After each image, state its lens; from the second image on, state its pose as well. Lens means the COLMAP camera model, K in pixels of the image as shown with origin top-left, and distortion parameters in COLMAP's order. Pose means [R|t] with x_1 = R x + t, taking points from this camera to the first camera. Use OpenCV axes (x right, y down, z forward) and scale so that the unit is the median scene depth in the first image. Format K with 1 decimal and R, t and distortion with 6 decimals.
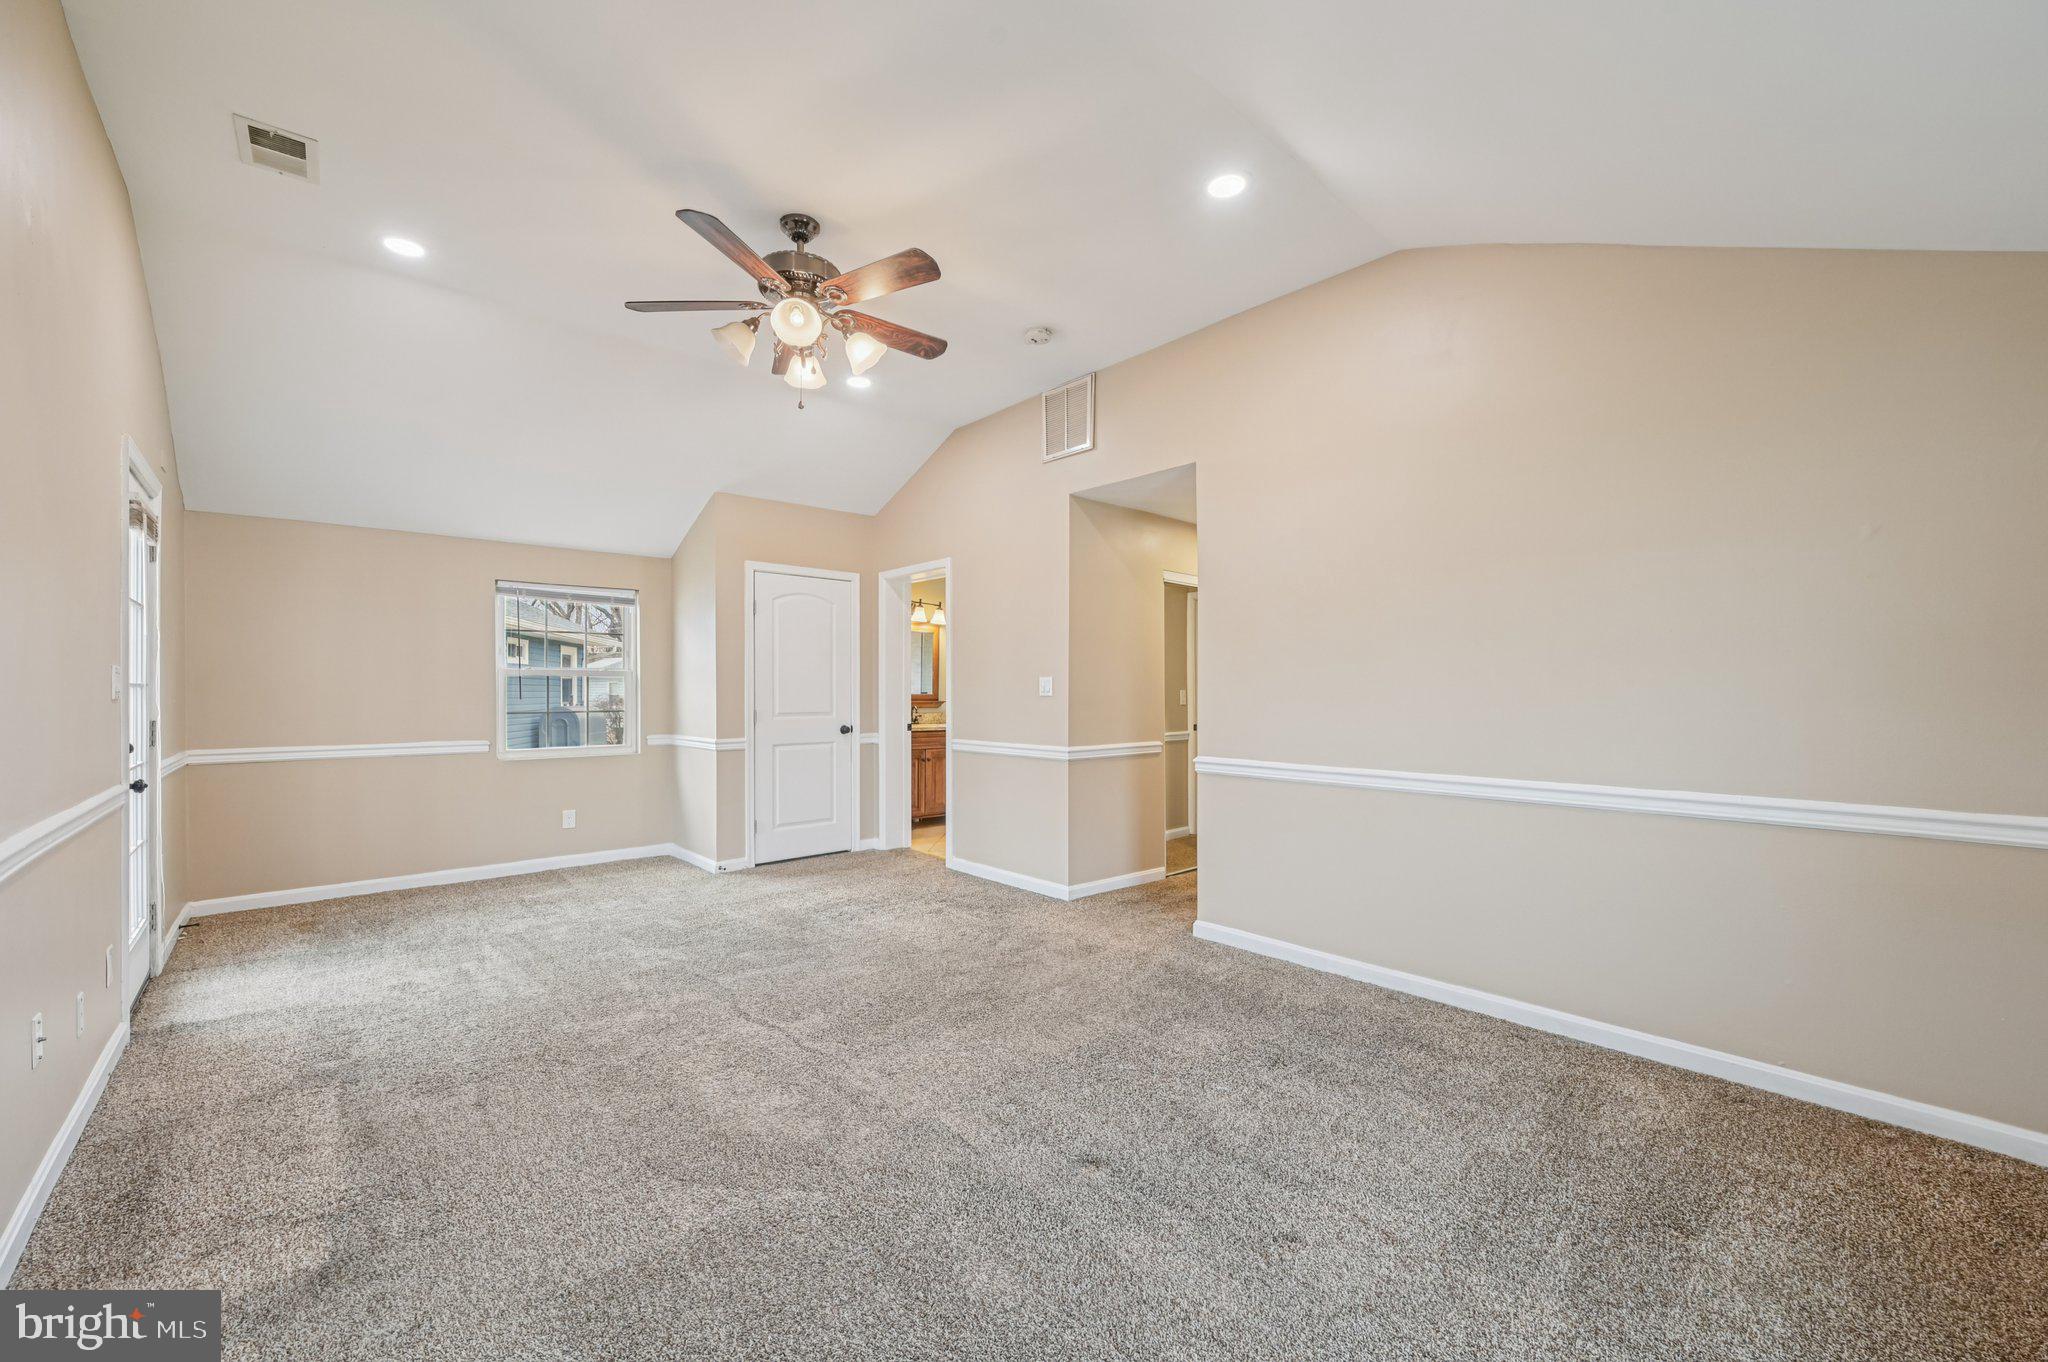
lens RADIAL K [[809.6, 0, 1038.6], [0, 809.6, 688.2], [0, 0, 1]] dist [-0.001618, 0.000429]
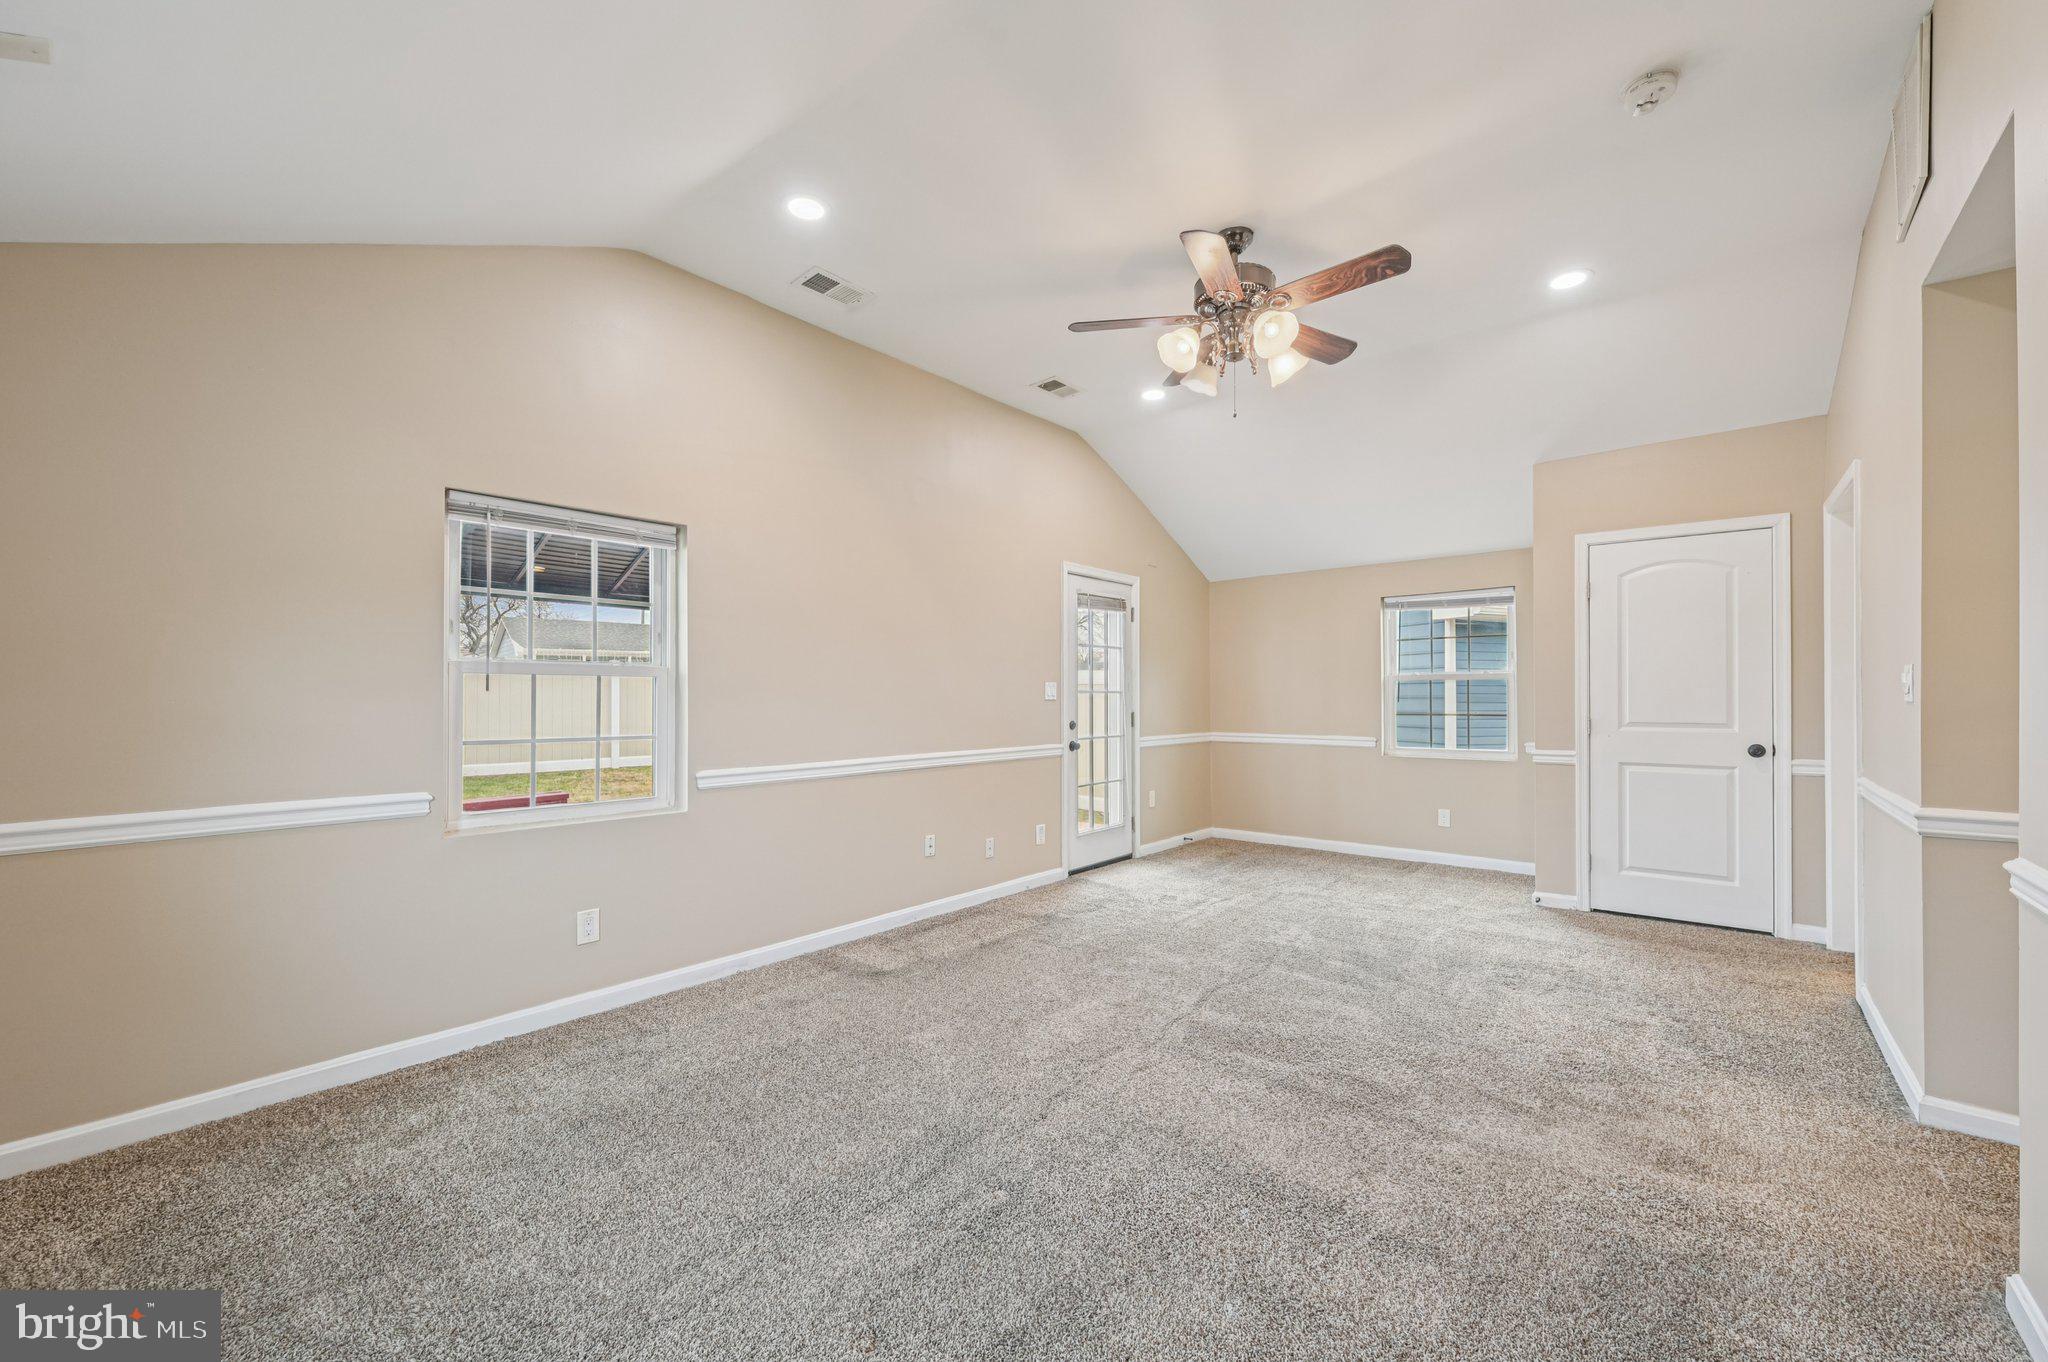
lens RADIAL K [[809.6, 0, 1028.1], [0, 809.6, 690.3], [0, 0, 1]] dist [-0.001618, 0.000429]
pose [[0.123309, -0.007885, -0.992337, 0.522421], [0.006121, 0.999955, -0.007185, 0.003323], [0.992349, -0.005188, 0.123352, 0.469453]]
